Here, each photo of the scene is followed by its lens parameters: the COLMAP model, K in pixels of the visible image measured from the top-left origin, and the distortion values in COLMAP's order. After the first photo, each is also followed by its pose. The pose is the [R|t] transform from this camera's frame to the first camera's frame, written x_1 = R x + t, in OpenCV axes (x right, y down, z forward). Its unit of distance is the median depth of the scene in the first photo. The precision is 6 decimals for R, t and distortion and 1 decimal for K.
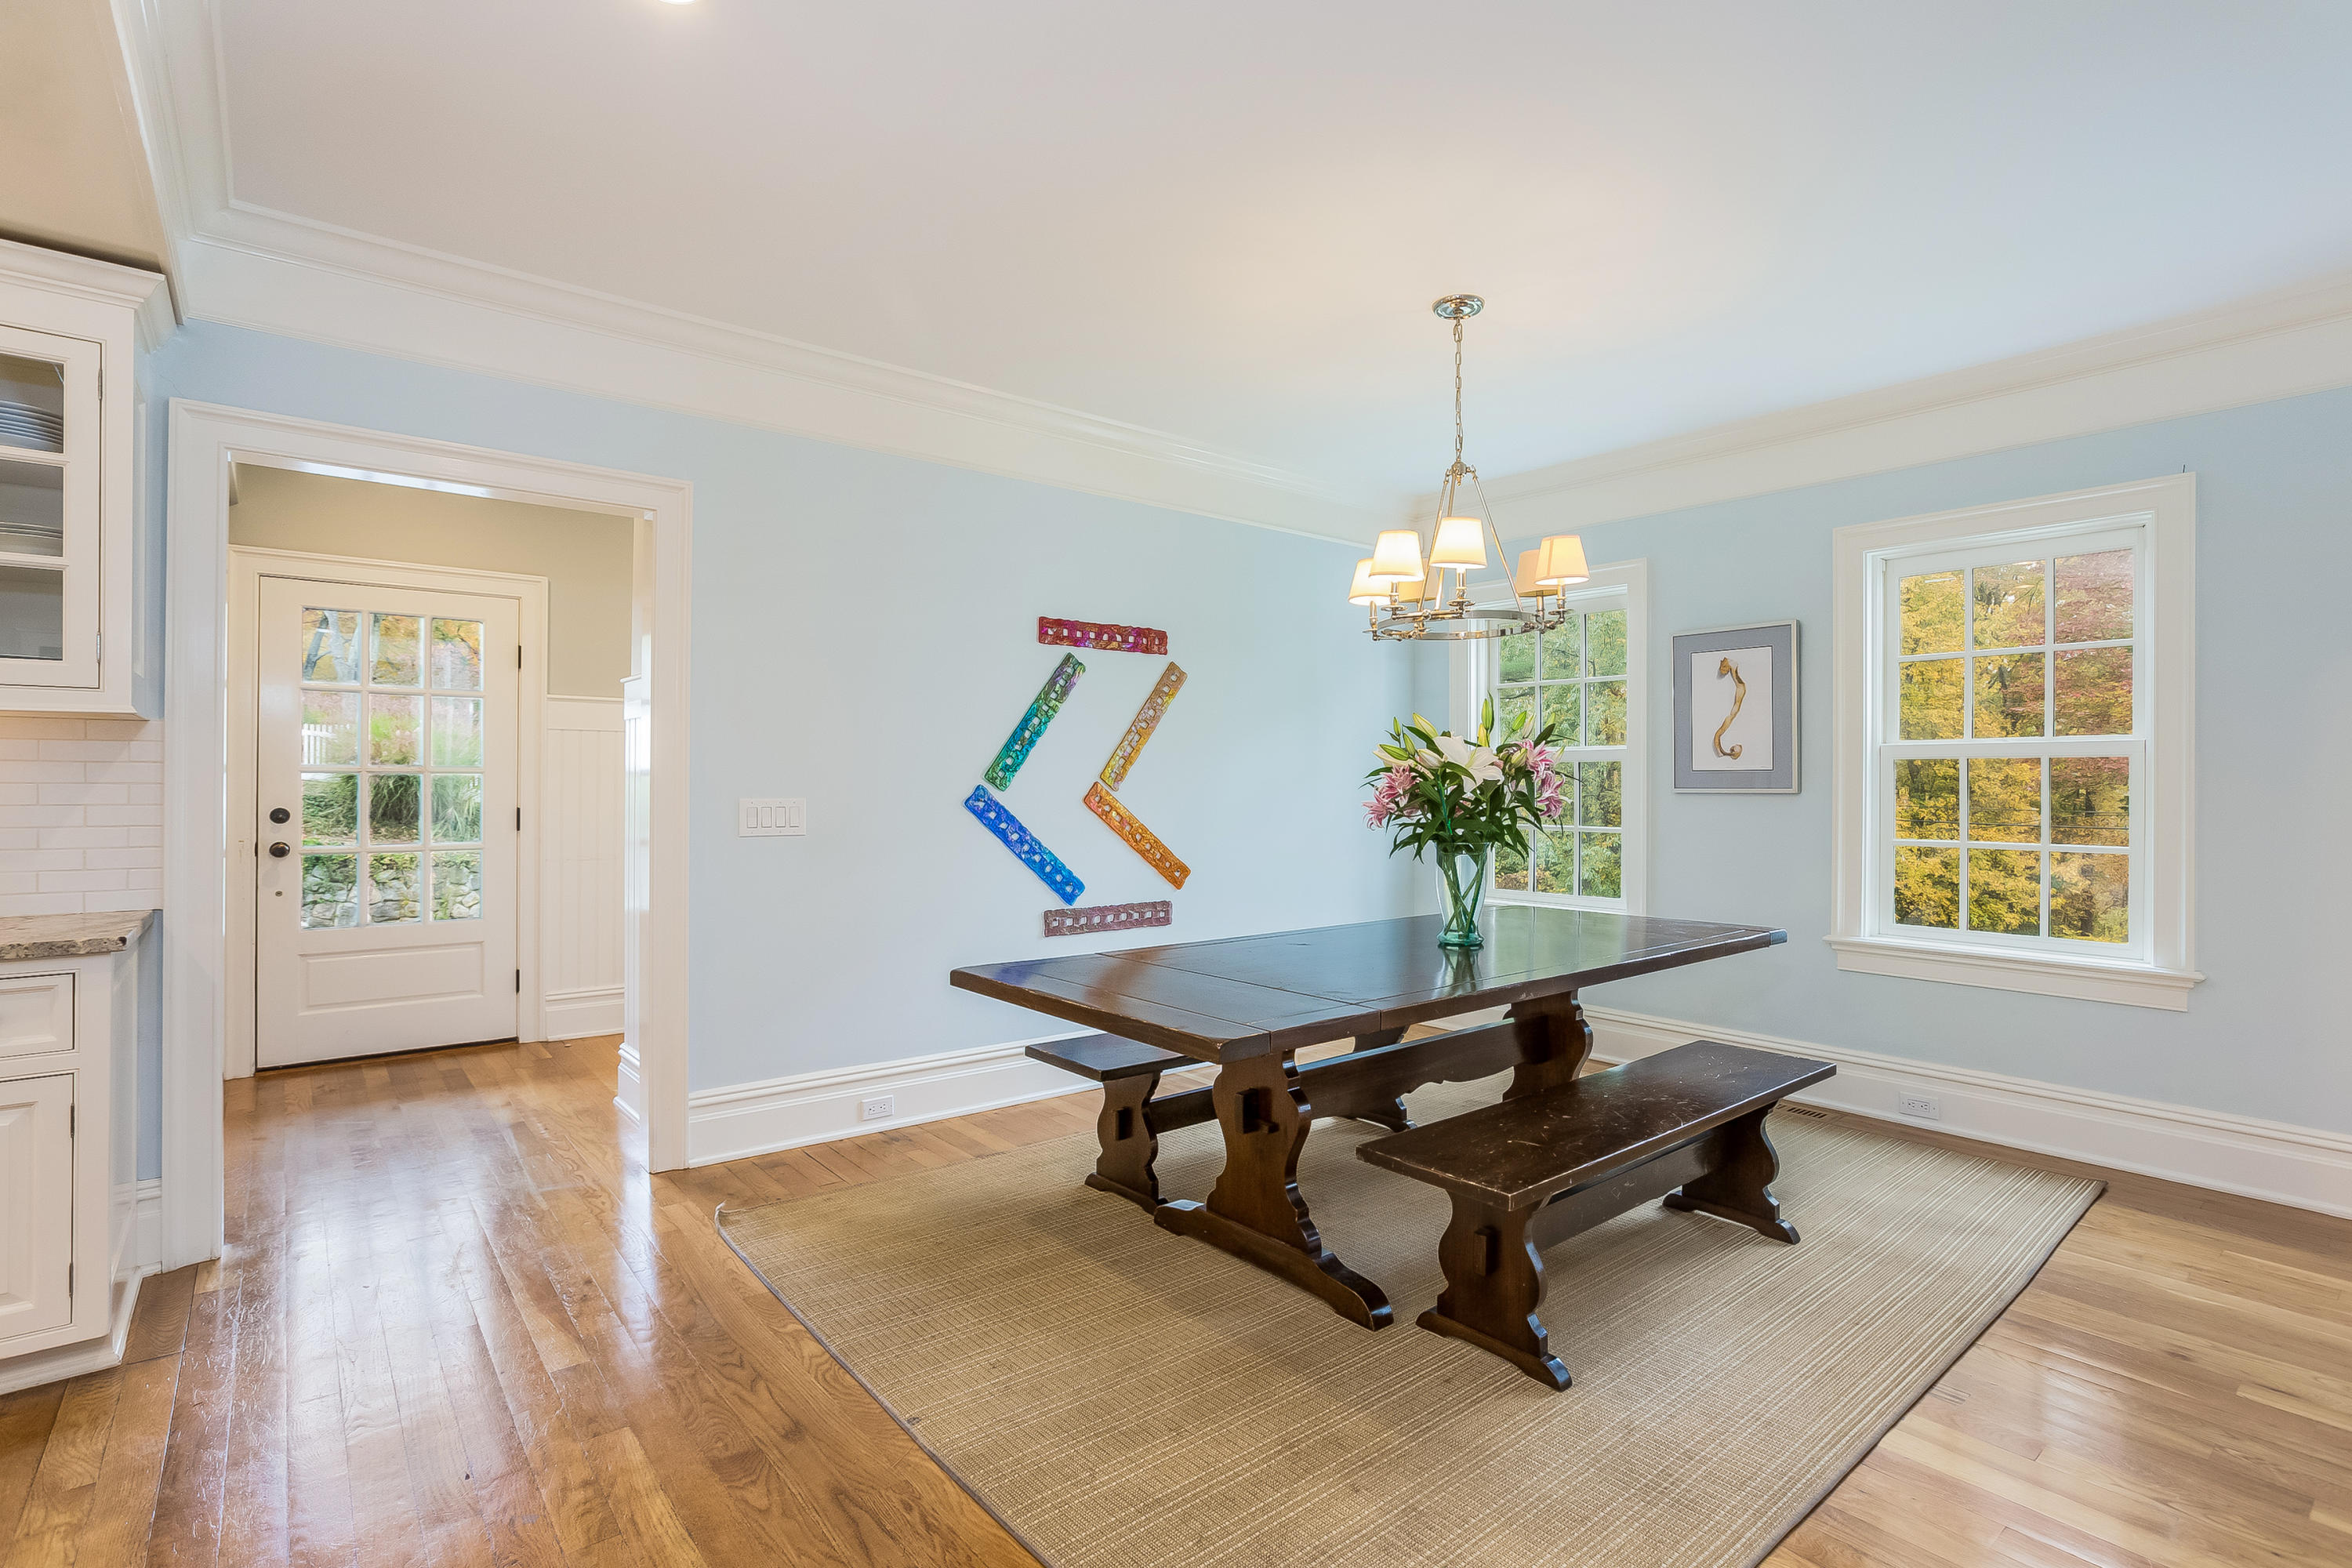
lens RADIAL K [[1104.1, 0, 1161.7], [0, 1104.1, 781.3], [0, 0, 1]] dist [-0.014329, -0.000292]
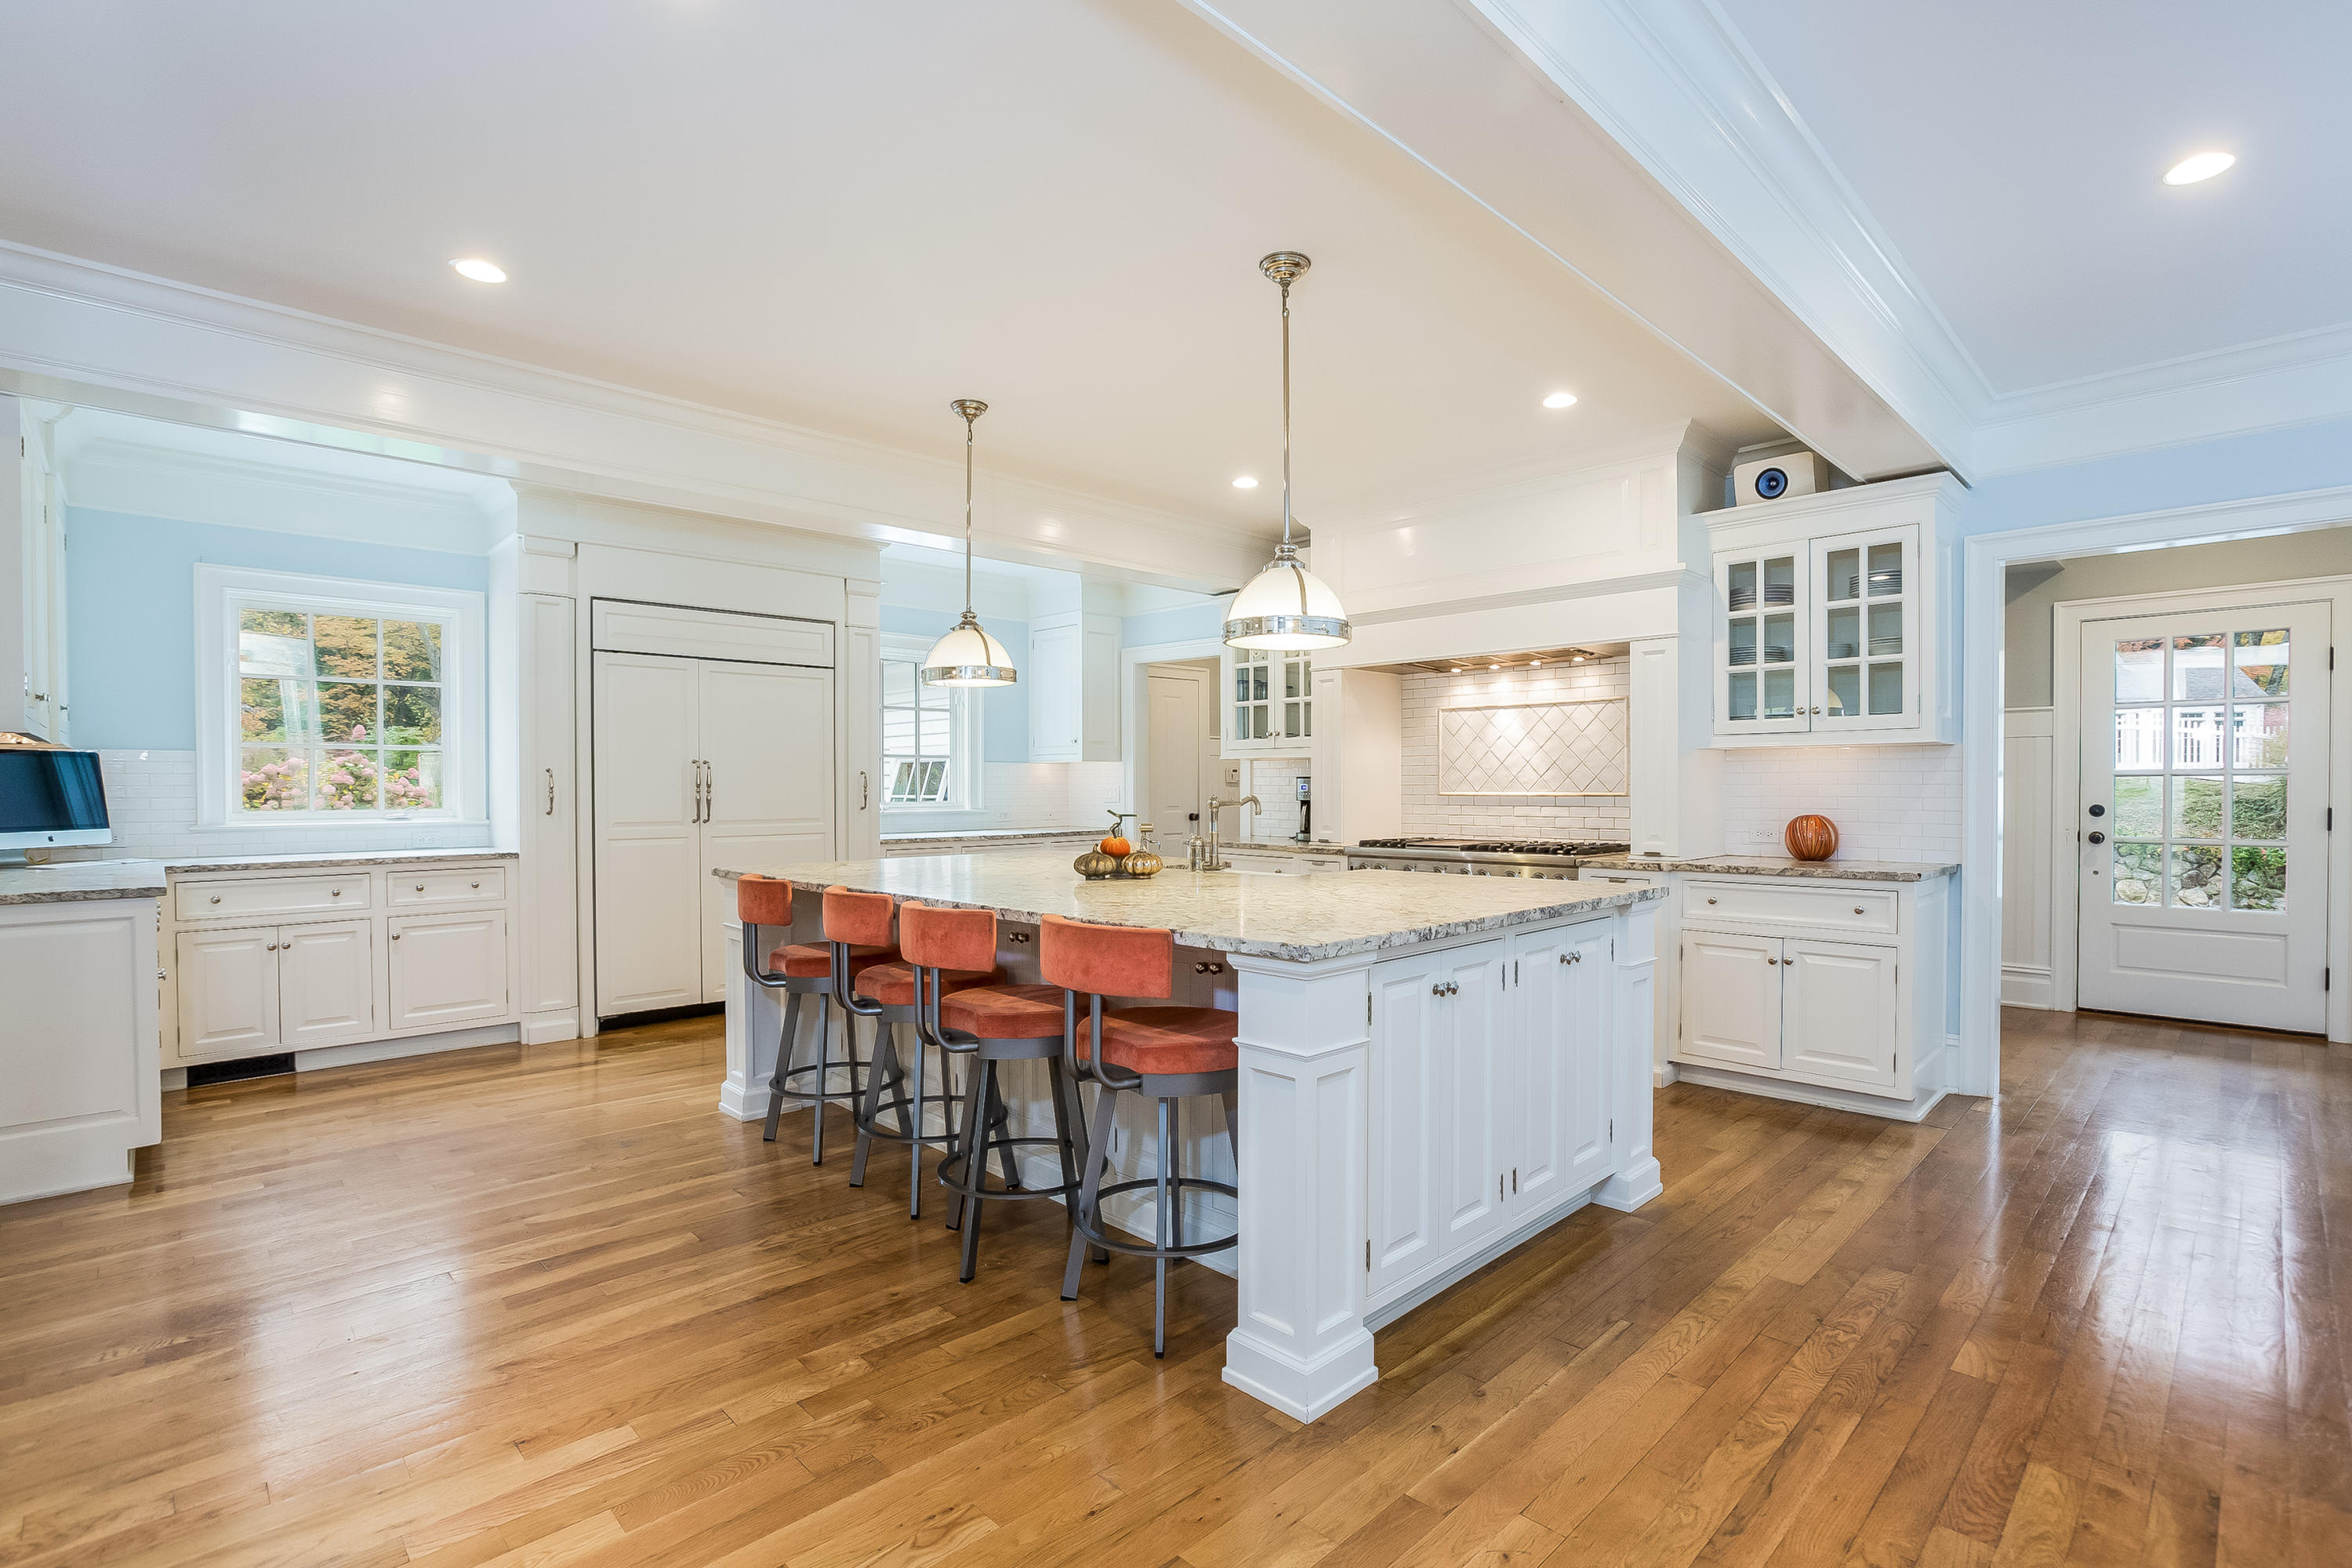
lens RADIAL K [[1077.8, 0, 1225.4], [0, 1077.8, 796.5], [0, 0, 1]] dist [-0.034754, 0.005852]
pose [[0.120050, 0.006614, -0.992746, 0.284446], [0.005138, 0.999960, 0.007284, 0.001543], [0.992755, -0.005975, 0.120012, -0.142399]]
